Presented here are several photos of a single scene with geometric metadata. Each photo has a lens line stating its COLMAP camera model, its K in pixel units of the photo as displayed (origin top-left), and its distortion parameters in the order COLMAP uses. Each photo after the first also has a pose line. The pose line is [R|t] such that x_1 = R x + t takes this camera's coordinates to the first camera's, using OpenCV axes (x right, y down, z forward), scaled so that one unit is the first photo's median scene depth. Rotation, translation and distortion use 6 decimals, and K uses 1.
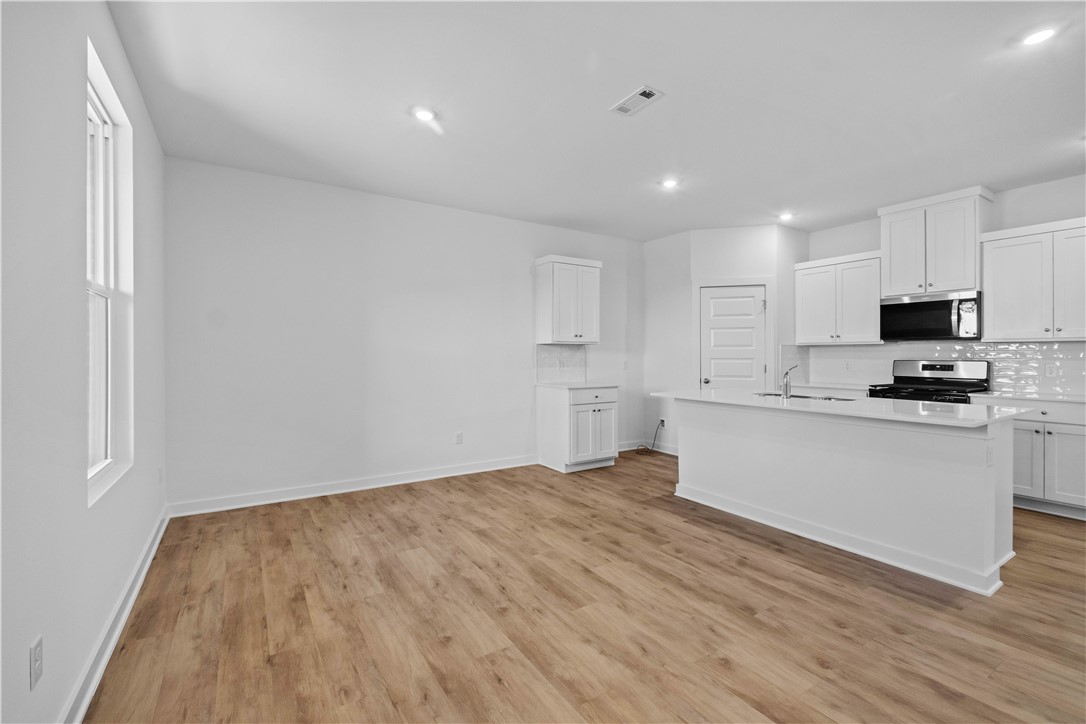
lens RADIAL K [[474.6, 0, 554.7], [0, 474.6, 348.2], [0, 0, 1]] dist [0.004074, -0.002904]
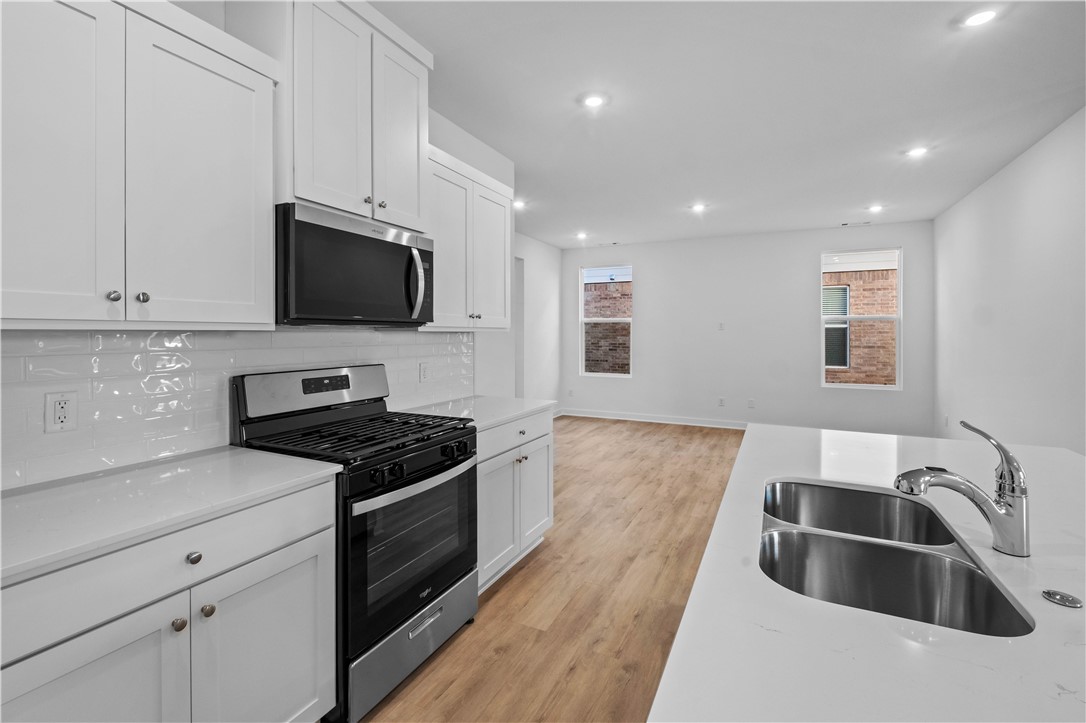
lens RADIAL K [[474.6, 0, 543.9], [0, 474.6, 347.0], [0, 0, 1]] dist [0.004074, -0.002904]
pose [[-0.486238, -0.029658, 0.873323, 0.268652], [-0.019048, 0.999546, 0.023340, -0.008127], [-0.873619, -0.005286, -0.486582, 0.906537]]
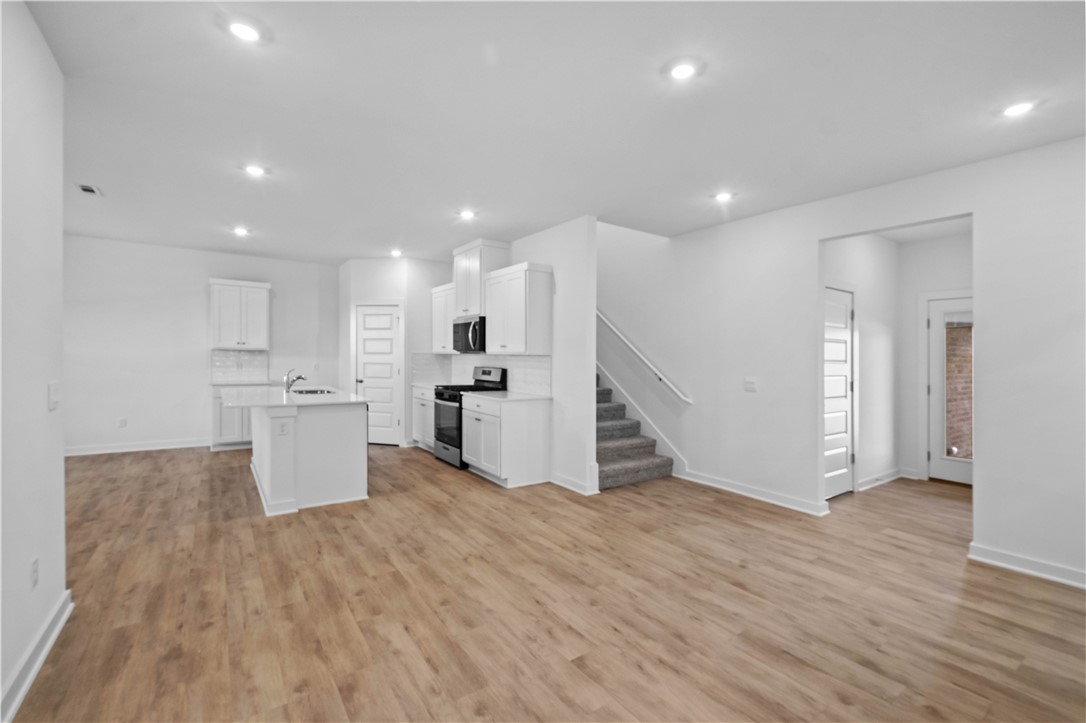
lens RADIAL K [[474.6, 0, 545.2], [0, 474.6, 367.8], [0, 0, 1]] dist [0.004074, -0.002904]
pose [[0.999896, 0.011451, 0.008806, 0.829240], [-0.011837, 0.998908, 0.045204, -0.029058], [-0.008278, -0.045304, 0.998939, -0.266810]]
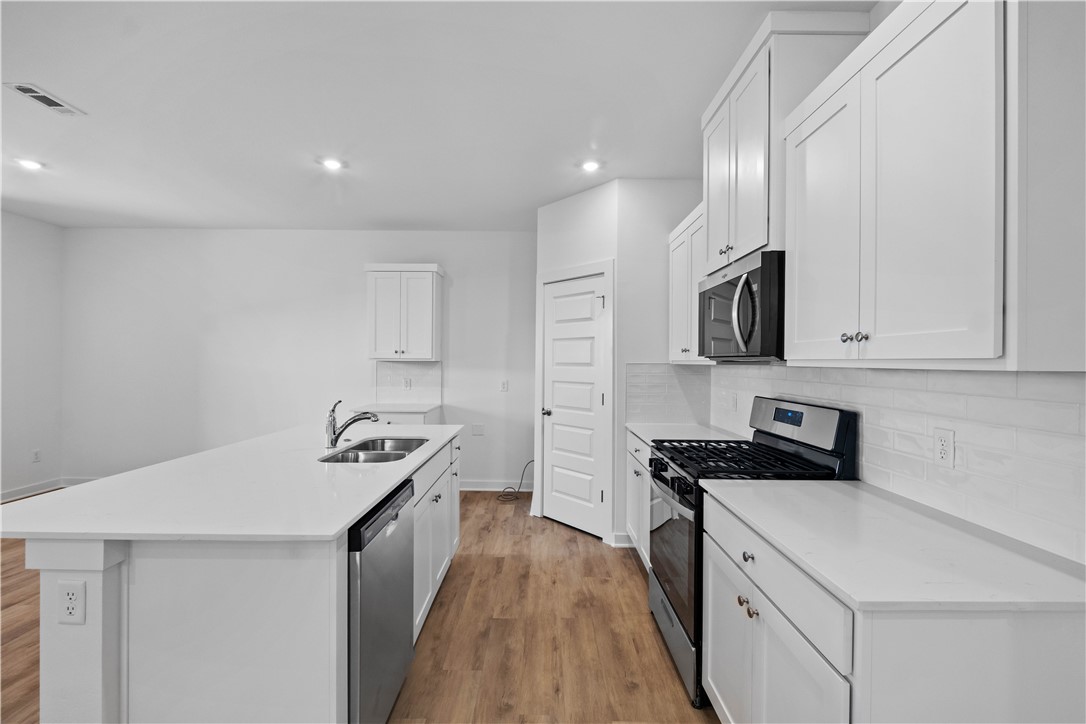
lens RADIAL K [[474.6, 0, 539.9], [0, 474.6, 365.3], [0, 0, 1]] dist [0.004074, -0.002904]
pose [[0.821599, 0.009549, -0.569986, 0.756193], [0.001929, 0.999807, 0.019530, -0.017740], [0.570063, -0.017145, 0.821422, 0.410279]]
